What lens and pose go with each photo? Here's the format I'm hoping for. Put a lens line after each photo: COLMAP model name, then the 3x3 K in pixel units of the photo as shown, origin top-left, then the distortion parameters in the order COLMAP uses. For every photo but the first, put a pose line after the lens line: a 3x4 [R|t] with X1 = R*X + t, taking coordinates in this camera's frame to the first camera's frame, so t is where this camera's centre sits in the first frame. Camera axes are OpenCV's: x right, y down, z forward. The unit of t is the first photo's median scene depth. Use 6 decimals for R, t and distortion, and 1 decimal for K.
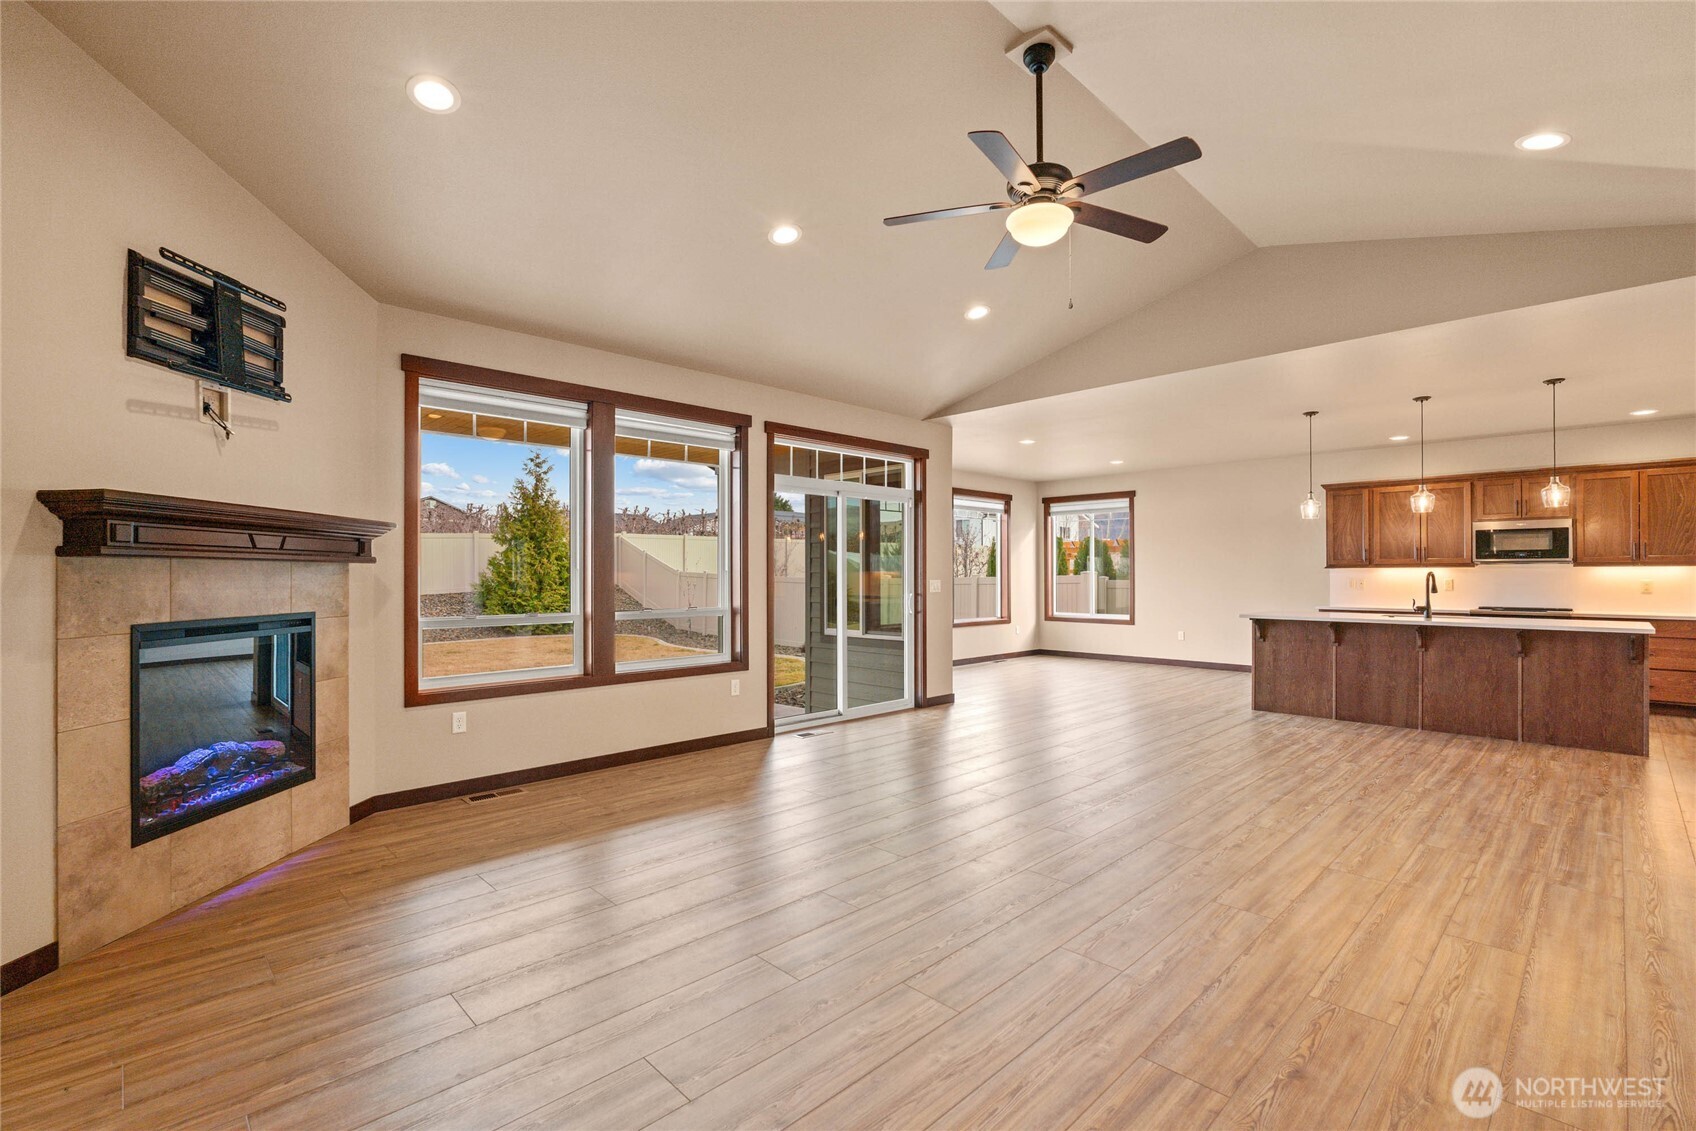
lens RADIAL K [[745.4, 0, 854.2], [0, 745.4, 572.6], [0, 0, 1]] dist [-0.011748, 0.001349]
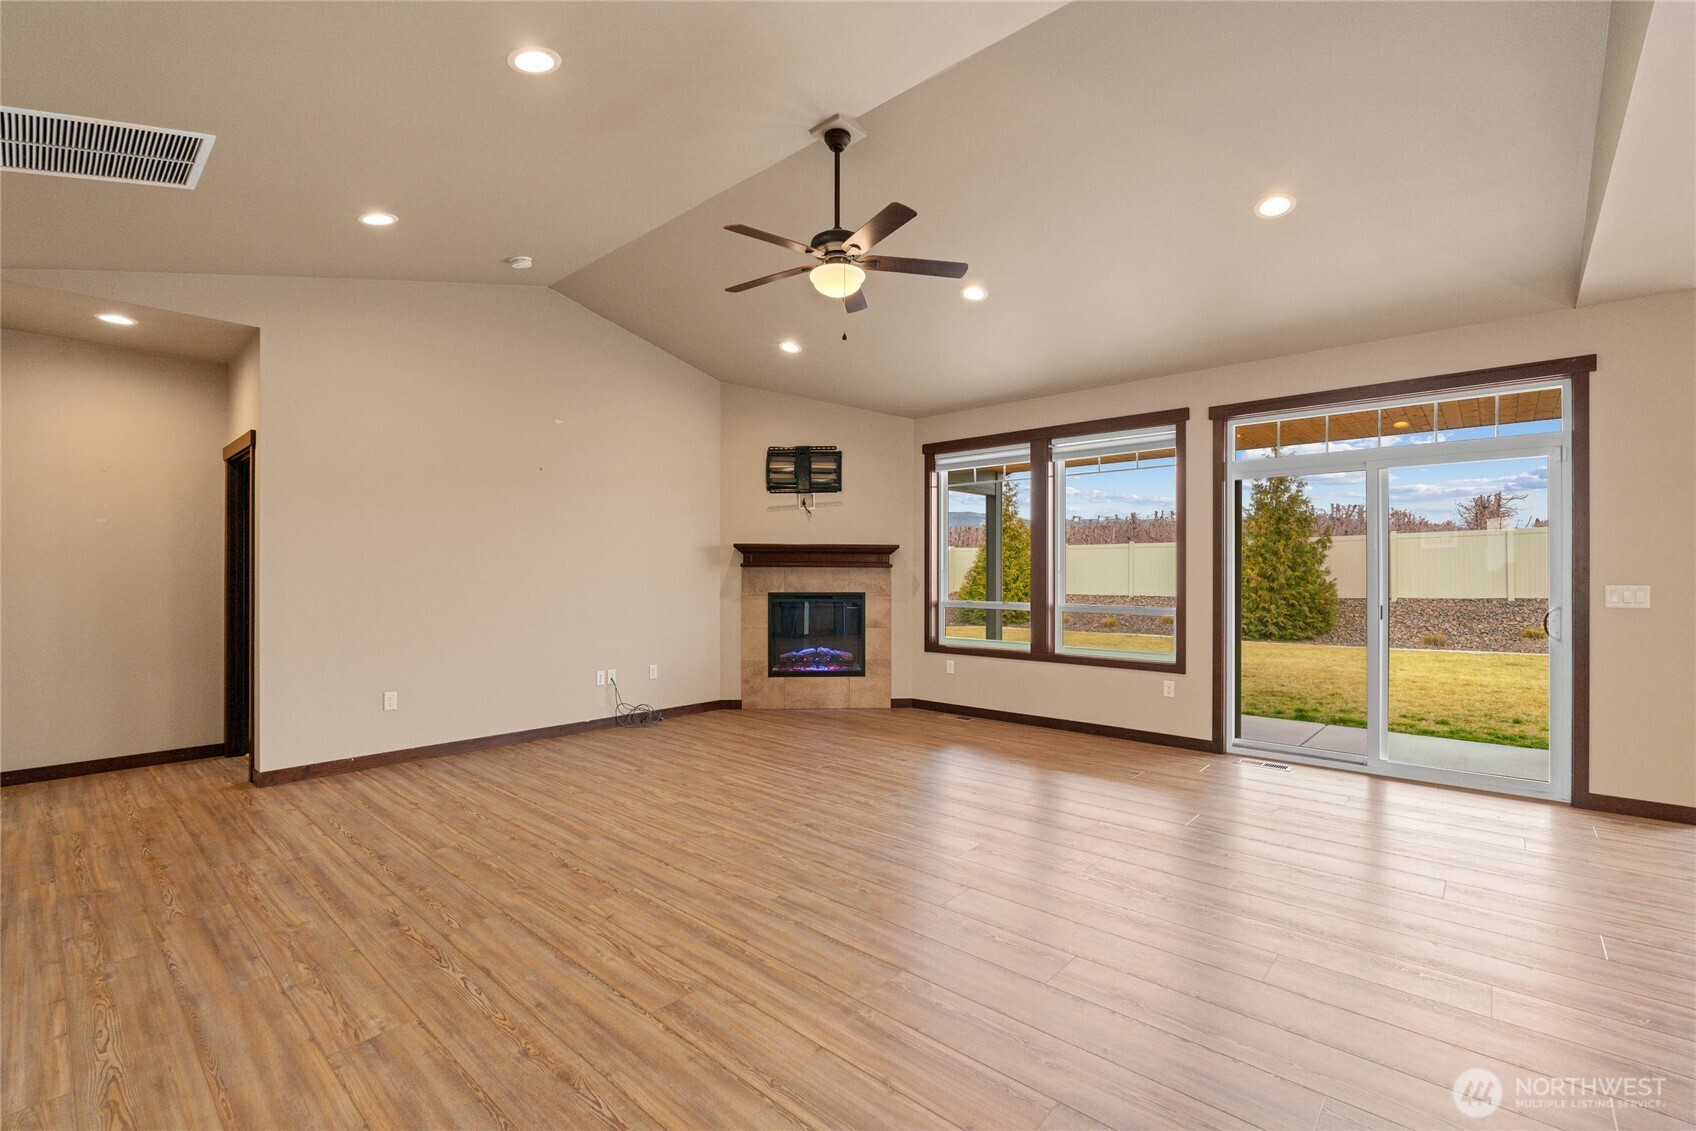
lens RADIAL K [[745.4, 0, 854.3], [0, 745.4, 569.3], [0, 0, 1]] dist [-0.011748, 0.001349]
pose [[0.073685, -0.005756, -0.997265, 0.664366], [0.002125, 0.999982, -0.005614, 0.001272], [0.997279, -0.001706, 0.073695, 0.433070]]
